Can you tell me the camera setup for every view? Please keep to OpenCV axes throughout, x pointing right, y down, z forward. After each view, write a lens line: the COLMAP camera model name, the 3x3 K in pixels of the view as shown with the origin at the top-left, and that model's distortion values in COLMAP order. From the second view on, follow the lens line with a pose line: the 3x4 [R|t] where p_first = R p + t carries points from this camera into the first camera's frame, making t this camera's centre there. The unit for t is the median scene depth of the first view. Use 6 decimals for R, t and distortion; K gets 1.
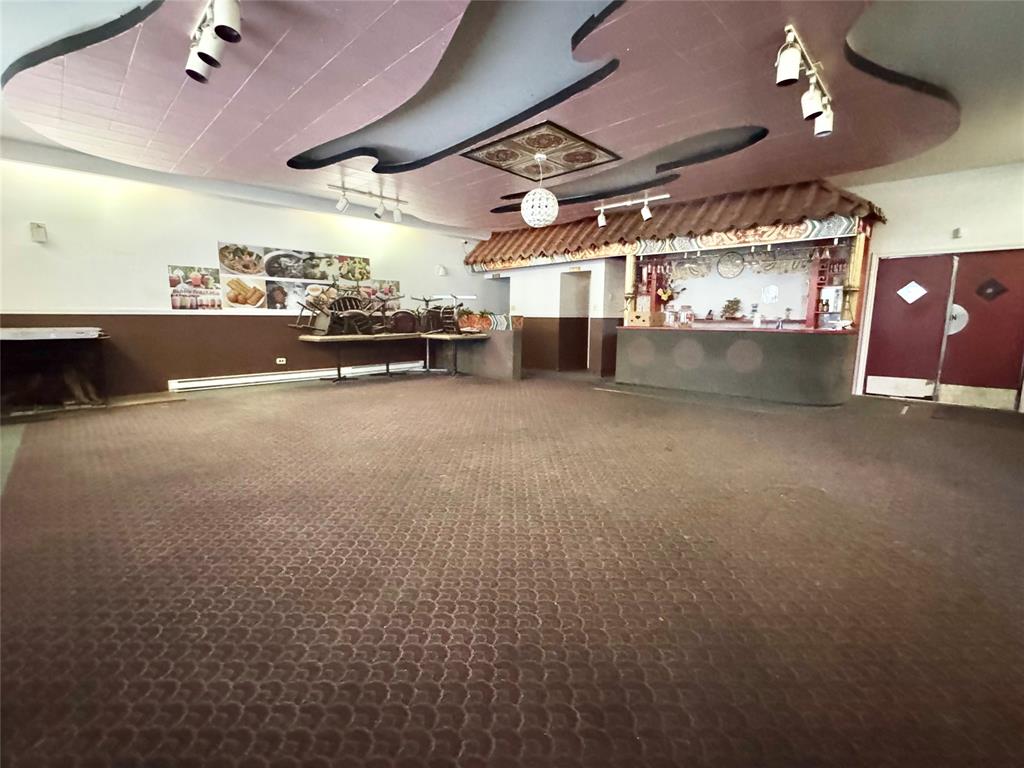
lens RADIAL K [[444.5, 0, 512.8], [0, 444.5, 382.4], [0, 0, 1]] dist [-0.003784, 0.000277]
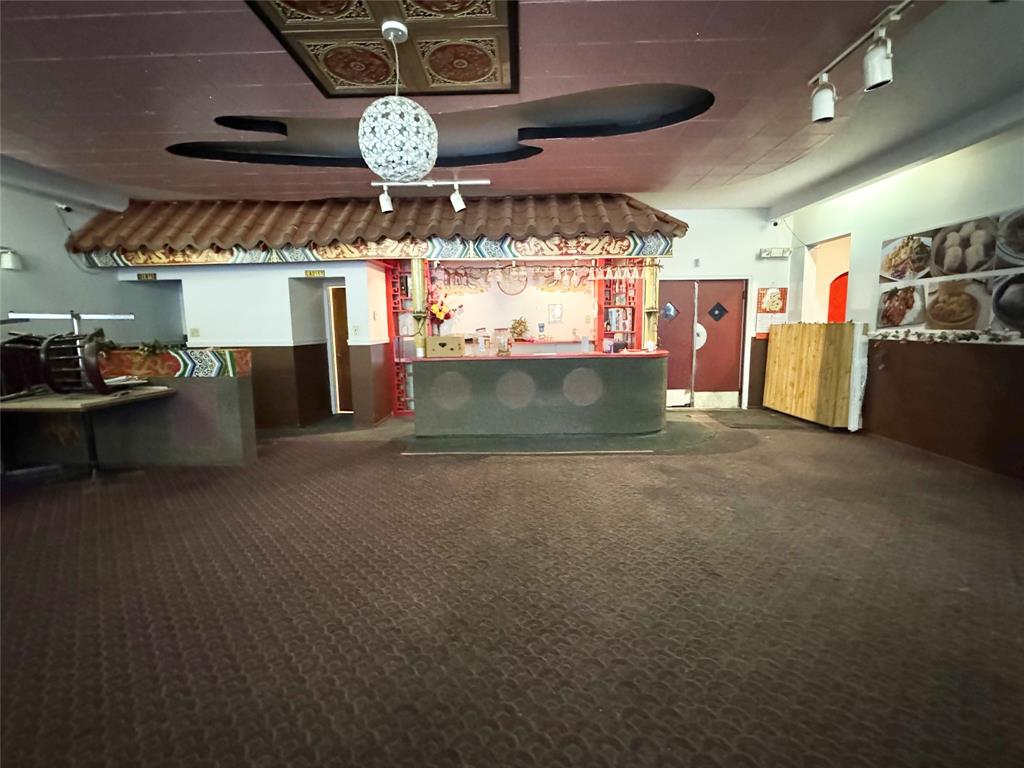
lens RADIAL K [[444.5, 0, 513.1], [0, 444.5, 381.4], [0, 0, 1]] dist [-0.003784, 0.000277]
pose [[0.729732, -0.101365, 0.676177, -0.143192], [0.119880, 0.992598, 0.019425, -0.094507], [-0.673142, 0.066885, 0.736483, 0.422574]]
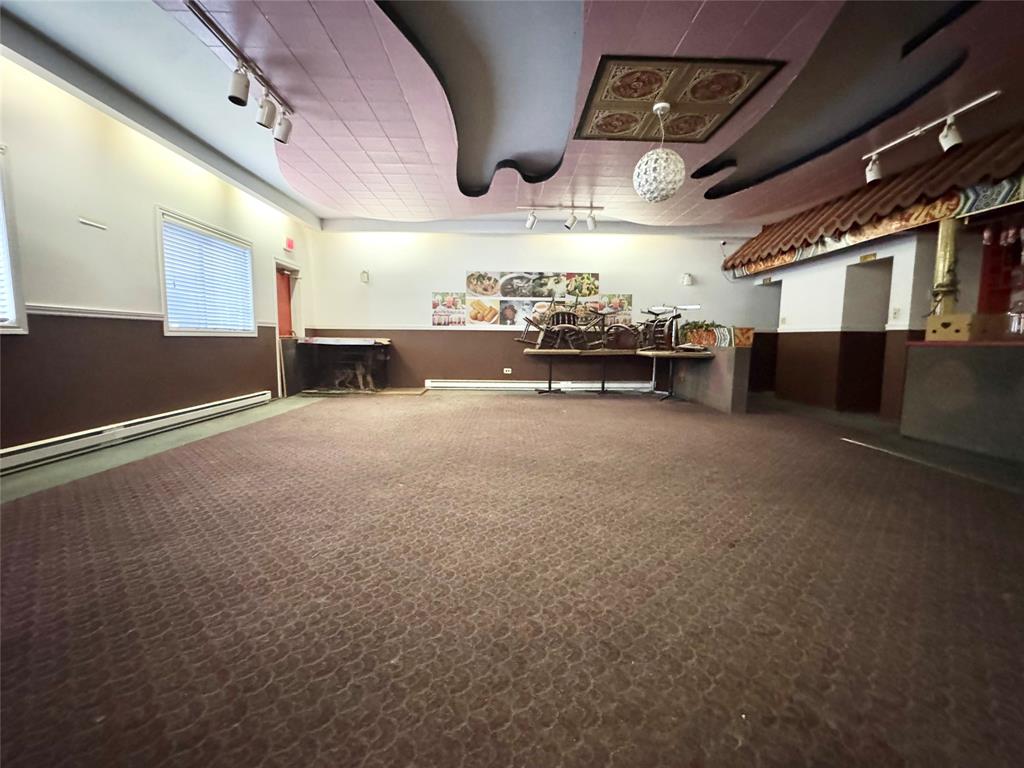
lens RADIAL K [[444.5, 0, 513.2], [0, 444.5, 382.4], [0, 0, 1]] dist [-0.003784, 0.000277]
pose [[0.711258, 0.068145, -0.699620, 0.312858], [-0.107912, 0.994077, -0.012882, -0.007380], [0.694599, 0.084659, 0.714399, 0.236139]]
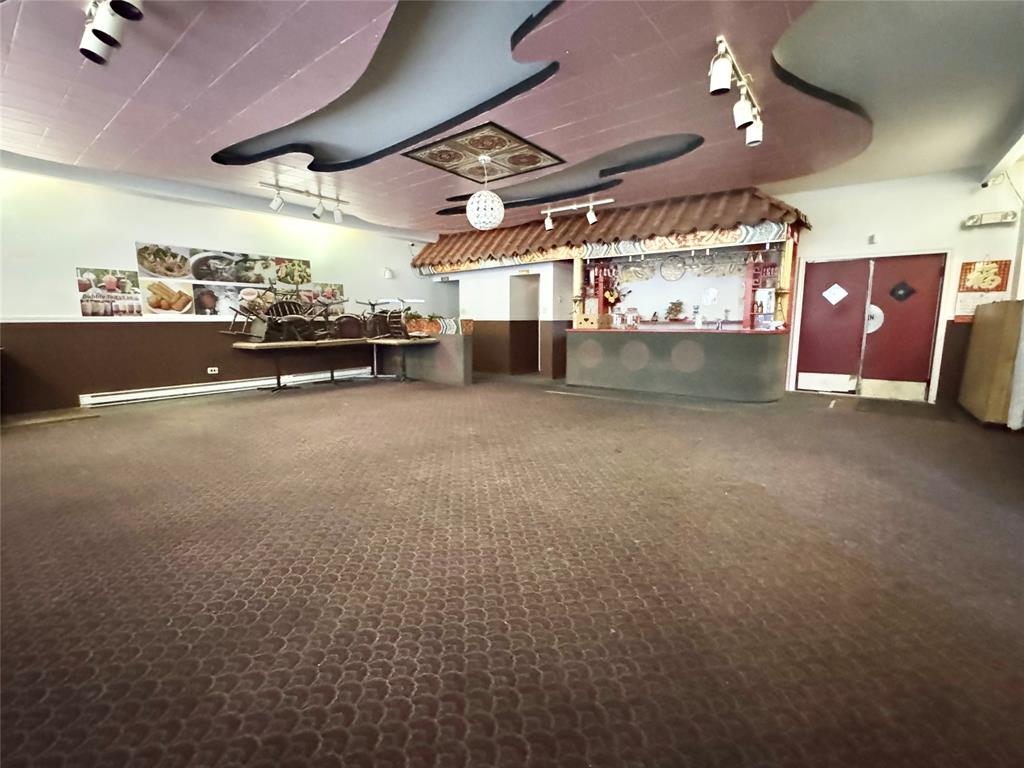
lens RADIAL K [[444.5, 0, 512.7], [0, 444.5, 383.0], [0, 0, 1]] dist [-0.003784, 0.000277]
pose [[0.994348, -0.024649, 0.103266, 0.007275], [0.025081, 0.999681, -0.002895, -0.004196], [-0.103162, 0.005469, 0.994650, 0.012059]]
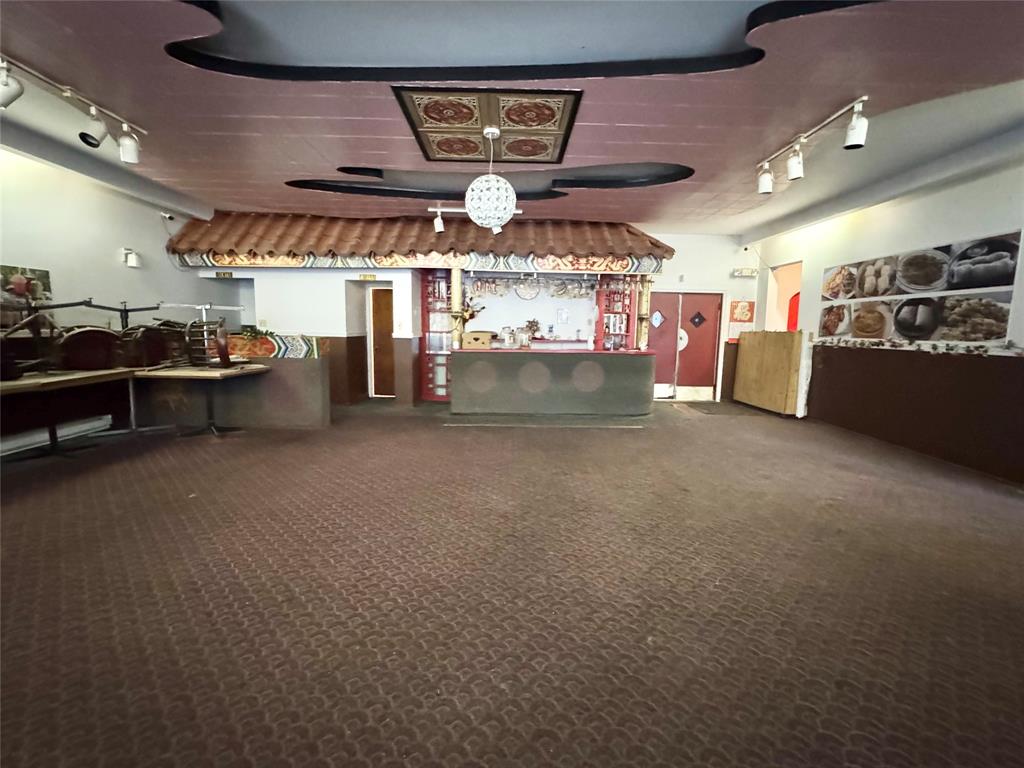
lens RADIAL K [[444.5, 0, 514.1], [0, 444.5, 381.5], [0, 0, 1]] dist [-0.003784, 0.000277]
pose [[0.709041, -0.078786, 0.700752, -0.325064], [0.092454, 0.995547, 0.018381, -0.076653], [-0.699080, 0.051754, 0.713168, 0.335707]]
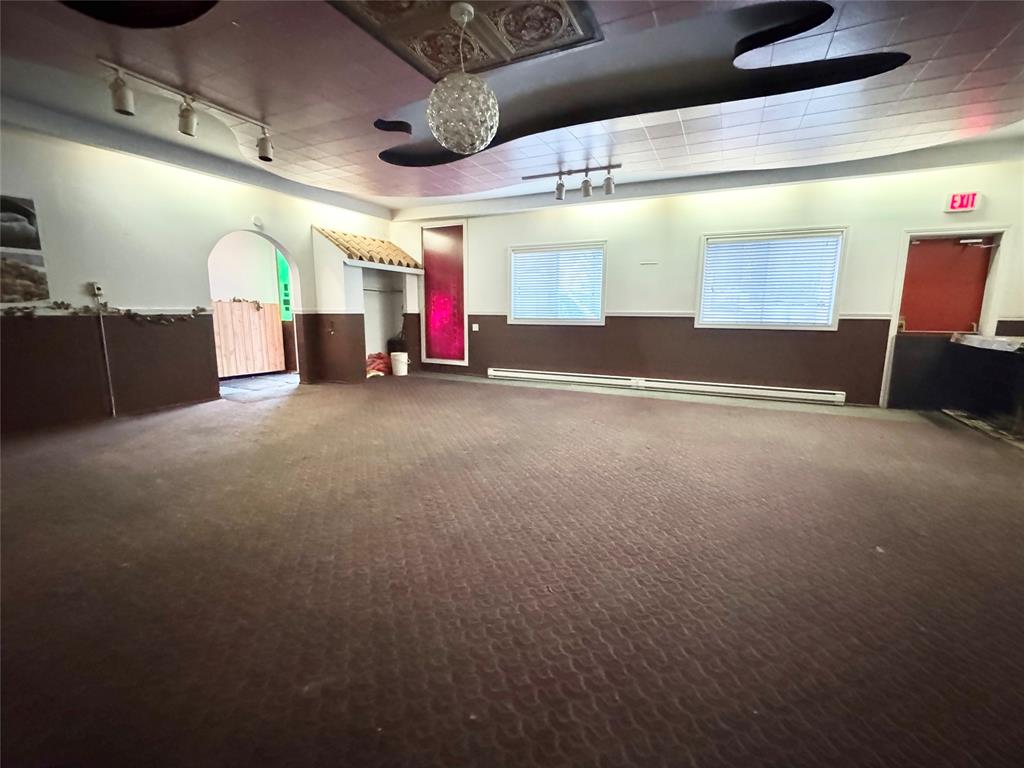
lens RADIAL K [[444.5, 0, 507.7], [0, 444.5, 381.6], [0, 0, 1]] dist [-0.003784, 0.000277]
pose [[-0.951374, 0.036496, -0.305869, 0.132686], [-0.058113, 0.953862, 0.294568, -0.180353], [0.302508, 0.298019, -0.905358, 1.142554]]
